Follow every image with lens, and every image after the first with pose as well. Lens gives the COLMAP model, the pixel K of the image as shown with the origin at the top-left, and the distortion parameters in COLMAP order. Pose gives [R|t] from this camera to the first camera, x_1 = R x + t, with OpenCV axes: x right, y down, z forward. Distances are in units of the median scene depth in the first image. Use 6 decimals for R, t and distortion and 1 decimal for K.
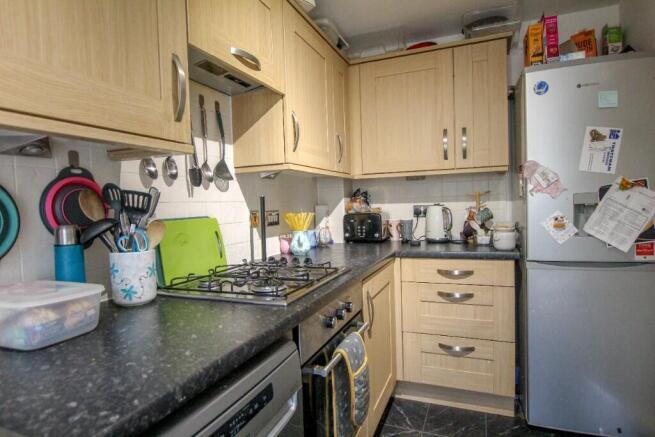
lens RADIAL K [[374.4, 0, 328.0], [0, 374.4, 222.5], [0, 0, 1]] dist [0.003336, 0.000071]
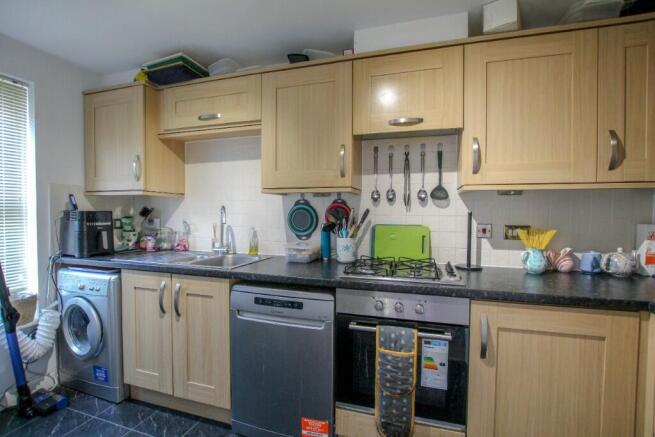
lens RADIAL K [[304.3, 0, 327.6], [0, 304.3, 216.5], [0, 0, 1]] dist [-0.004831, -0.000275]
pose [[0.064348, 0.036093, -0.997275, 1.011162], [-0.056745, 0.997861, 0.032452, -0.077976], [0.996313, 0.054502, 0.066258, 0.649226]]
